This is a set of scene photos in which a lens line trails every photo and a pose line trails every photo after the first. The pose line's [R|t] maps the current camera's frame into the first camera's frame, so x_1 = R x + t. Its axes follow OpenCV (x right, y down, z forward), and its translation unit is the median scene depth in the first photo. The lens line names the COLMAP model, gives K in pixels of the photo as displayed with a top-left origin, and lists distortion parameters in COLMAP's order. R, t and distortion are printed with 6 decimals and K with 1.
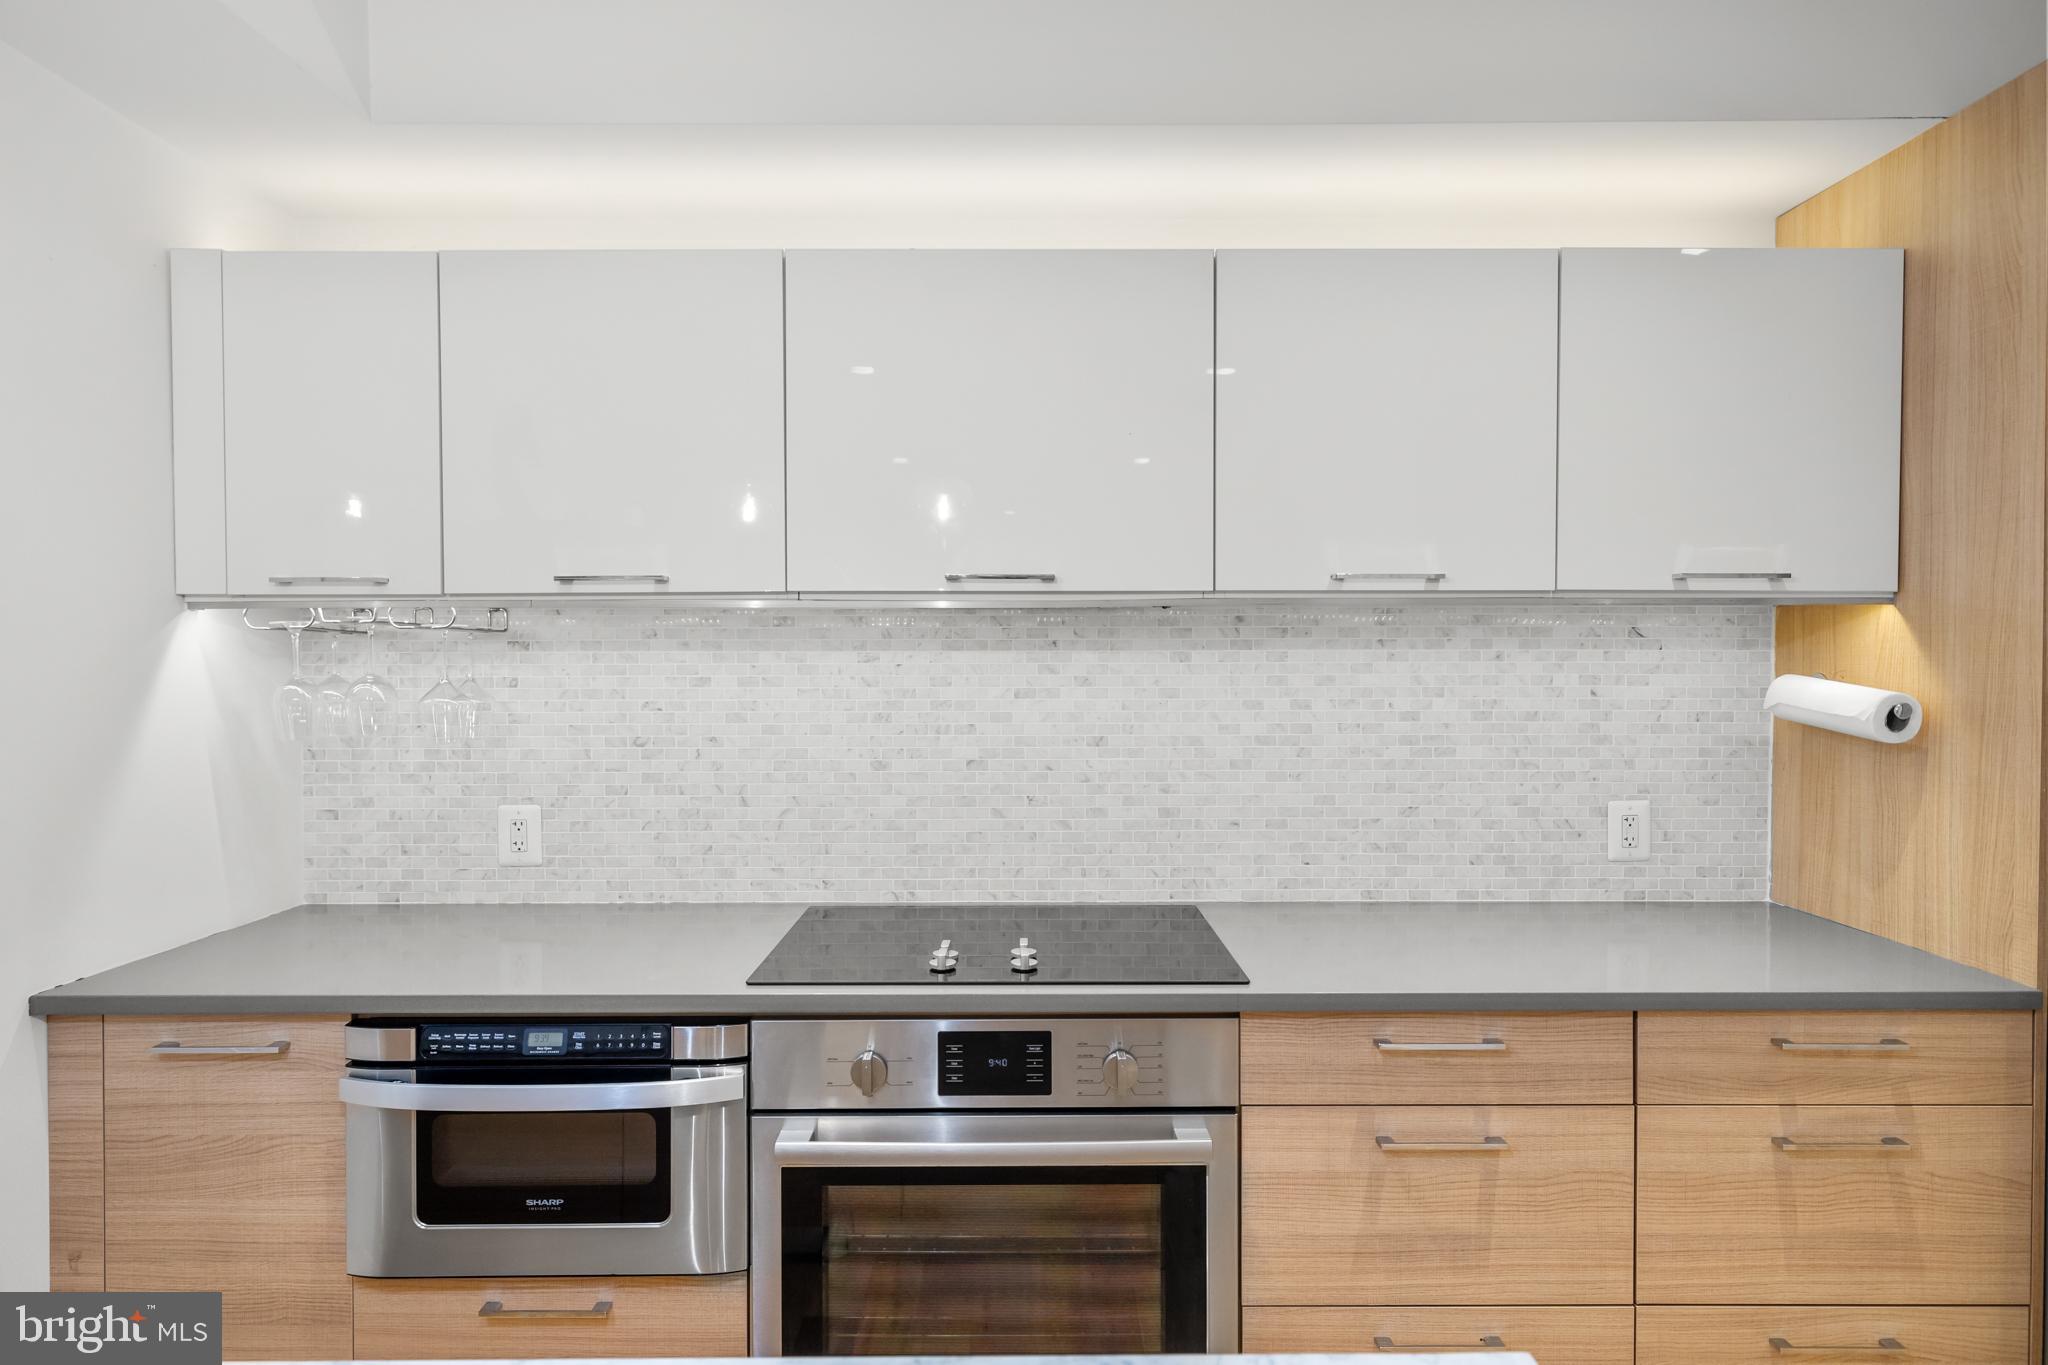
lens RADIAL K [[1120.0, 0, 1026.6], [0, 1120.0, 680.3], [0, 0, 1]] dist [-0.002131, 0.000630]
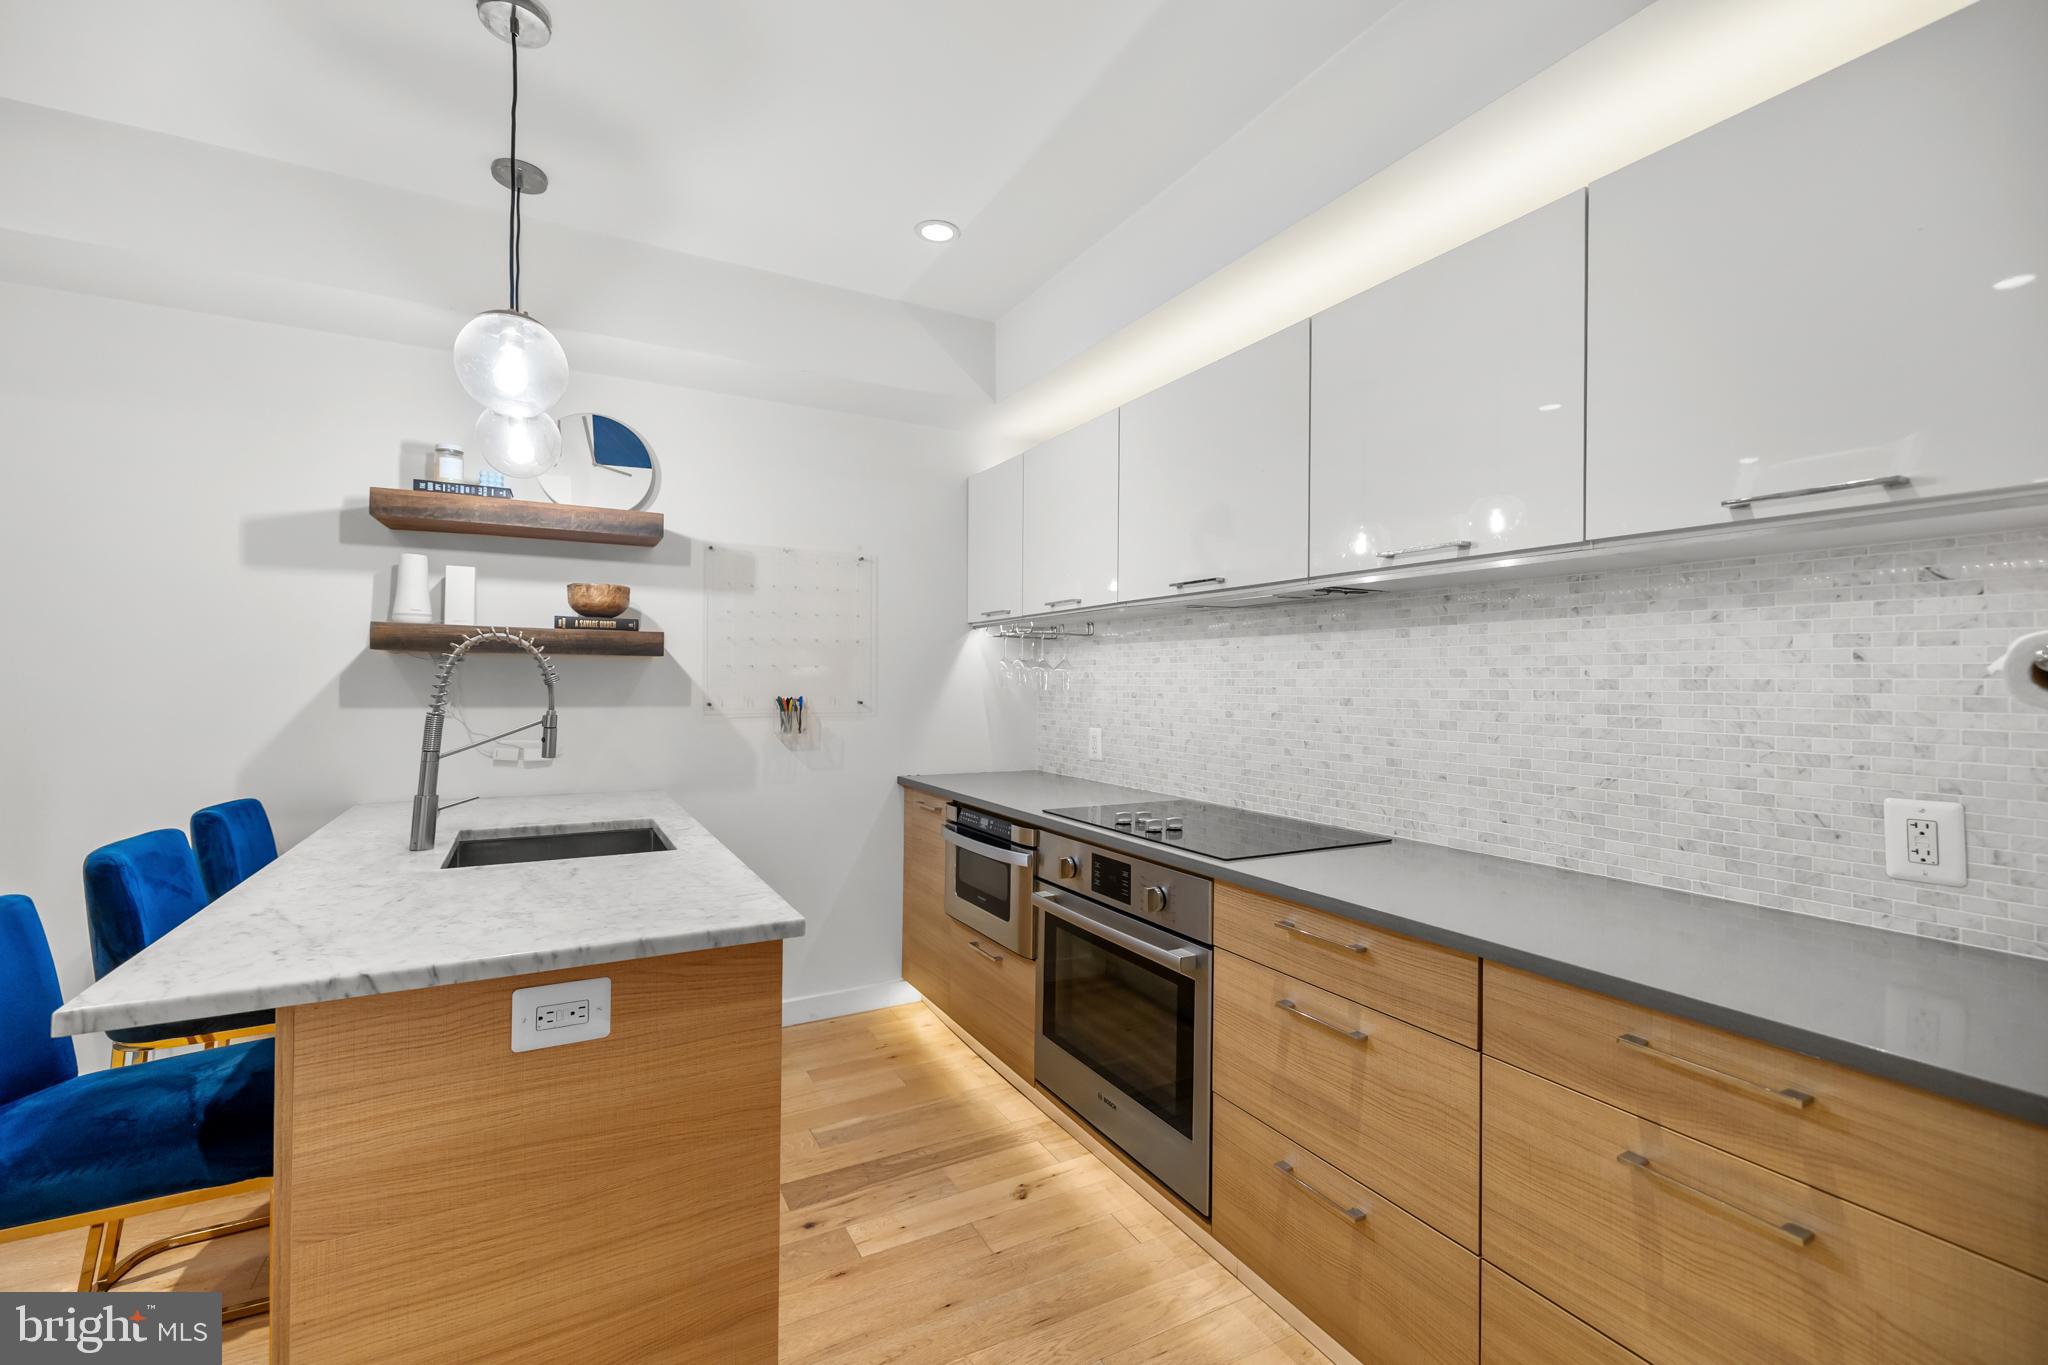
lens RADIAL K [[883.2, 0, 1018.5], [0, 883.2, 679.4], [0, 0, 1]] dist [0.001789, 0.000501]
pose [[0.470698, 0.002814, -0.882290, 0.784186], [-0.026134, 0.999601, -0.010754, 0.049781], [0.881907, 0.028120, 0.470583, 0.192961]]
